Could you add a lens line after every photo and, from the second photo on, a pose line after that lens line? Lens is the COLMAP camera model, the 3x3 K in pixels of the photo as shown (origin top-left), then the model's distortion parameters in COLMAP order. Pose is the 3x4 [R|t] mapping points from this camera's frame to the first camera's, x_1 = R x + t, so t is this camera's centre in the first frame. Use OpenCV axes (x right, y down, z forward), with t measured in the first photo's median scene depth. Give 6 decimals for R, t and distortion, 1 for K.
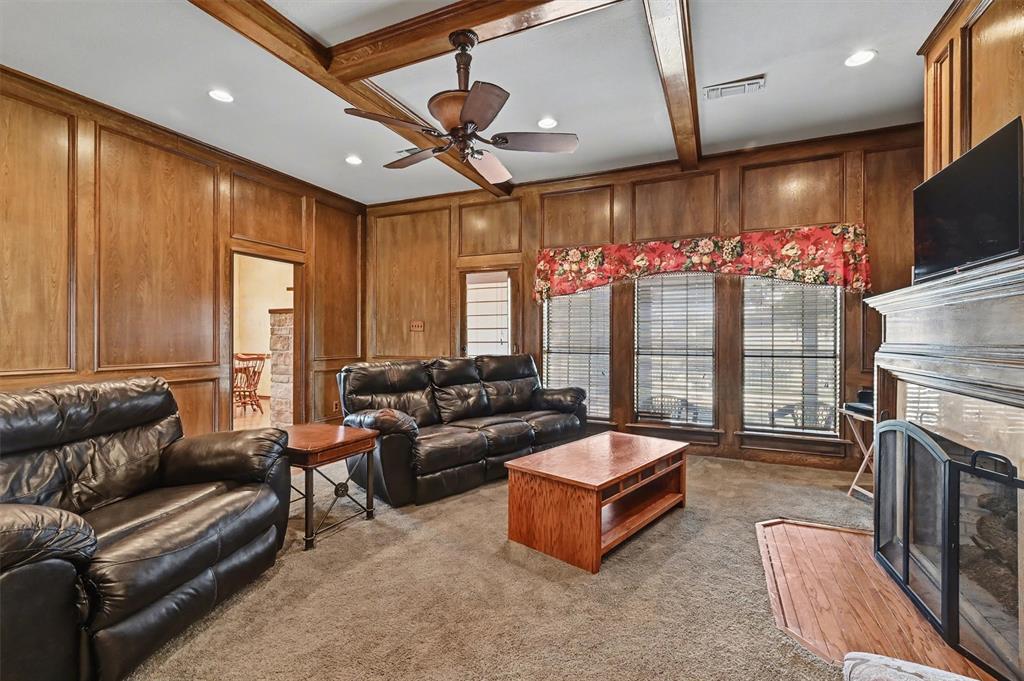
lens RADIAL K [[453.4, 0, 511.4], [0, 453.4, 340.2], [0, 0, 1]] dist [0.000107, -0.000013]
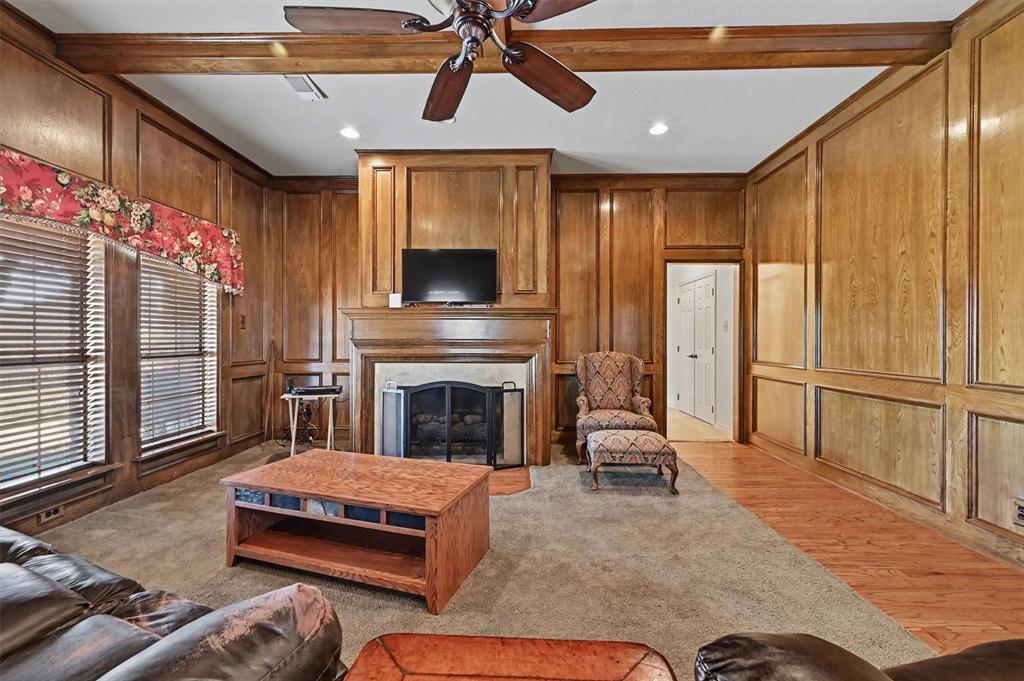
lens RADIAL K [[431.2, 0, 511.0], [0, 431.2, 341.4], [0, 0, 1]] dist [0.000654, 0.000089]
pose [[-0.389660, -0.004680, 0.920947, -0.443927], [-0.002849, 0.999988, 0.003877, 0.002939], [-0.920954, -0.001113, -0.389669, 0.747350]]
